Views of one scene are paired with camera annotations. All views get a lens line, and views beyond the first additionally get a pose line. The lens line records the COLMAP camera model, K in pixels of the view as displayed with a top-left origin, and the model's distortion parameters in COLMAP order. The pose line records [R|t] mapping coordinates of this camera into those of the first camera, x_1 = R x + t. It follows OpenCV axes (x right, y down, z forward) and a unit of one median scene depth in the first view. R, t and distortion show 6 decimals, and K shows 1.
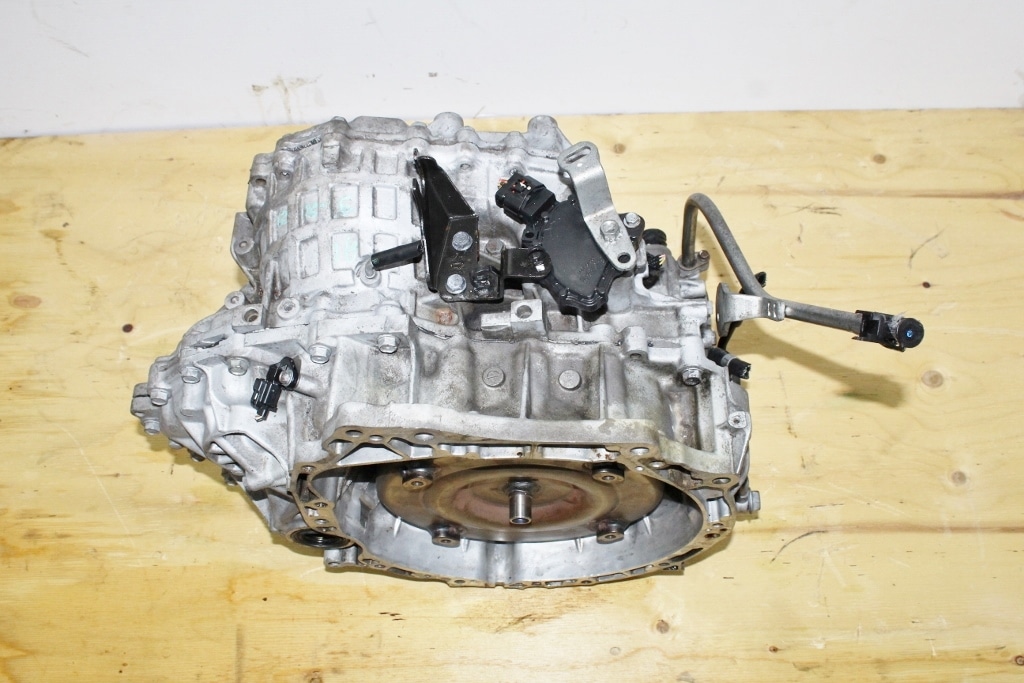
lens RADIAL K [[1053.1, 0, 521.3], [0, 1053.1, 337.0], [0, 0, 1]] dist [-0.075371, 0.000000]
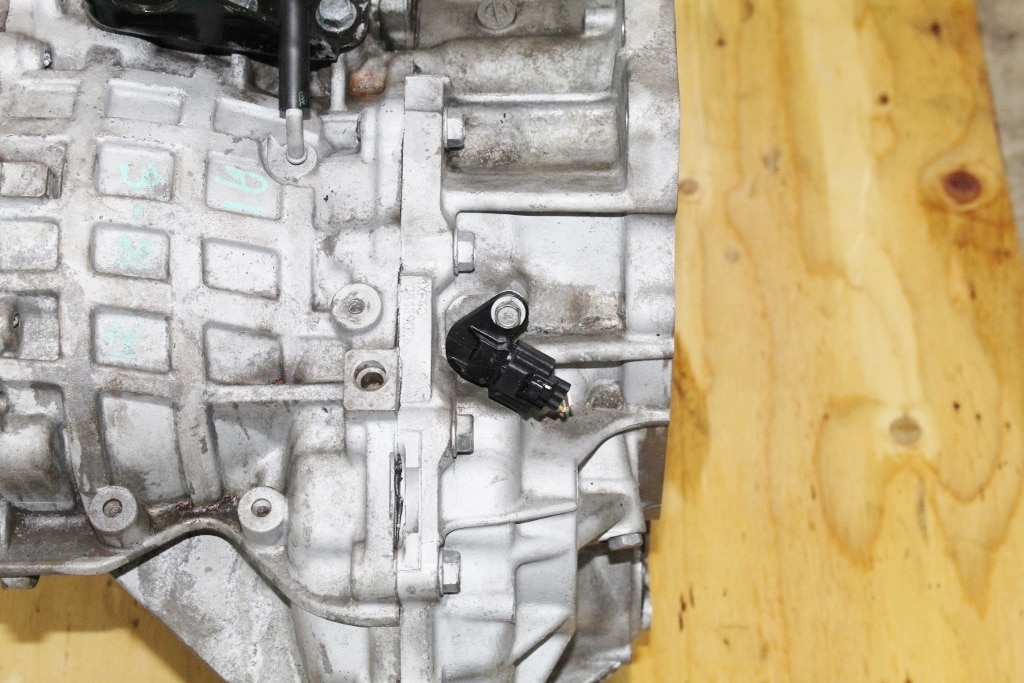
lens RADIAL K [[2041.6, 0, 508.5], [0, 2041.6, 342.5], [0, 0, 1]] dist [0.057639, 0.000000]
pose [[0.008271, -0.847966, 0.529986, -0.541913], [0.879025, 0.258830, 0.400404, -0.248699], [-0.476705, 0.462559, 0.747524, 0.215487]]
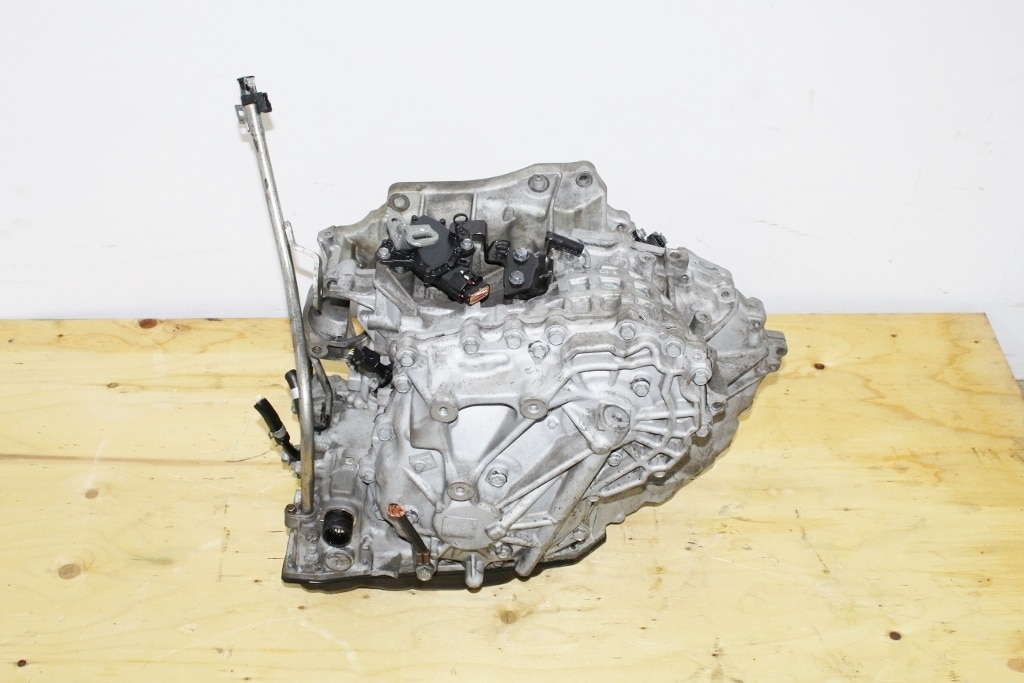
lens RADIAL K [[1293.6, 0, 510.1], [0, 1293.6, 338.0], [0, 0, 1]] dist [-0.038185, 0.000000]
pose [[-0.999778, -0.007502, 0.019707, -0.060349], [0.020778, -0.191212, 0.981329, -1.245222], [-0.003594, 0.981520, 0.191326, 0.589143]]
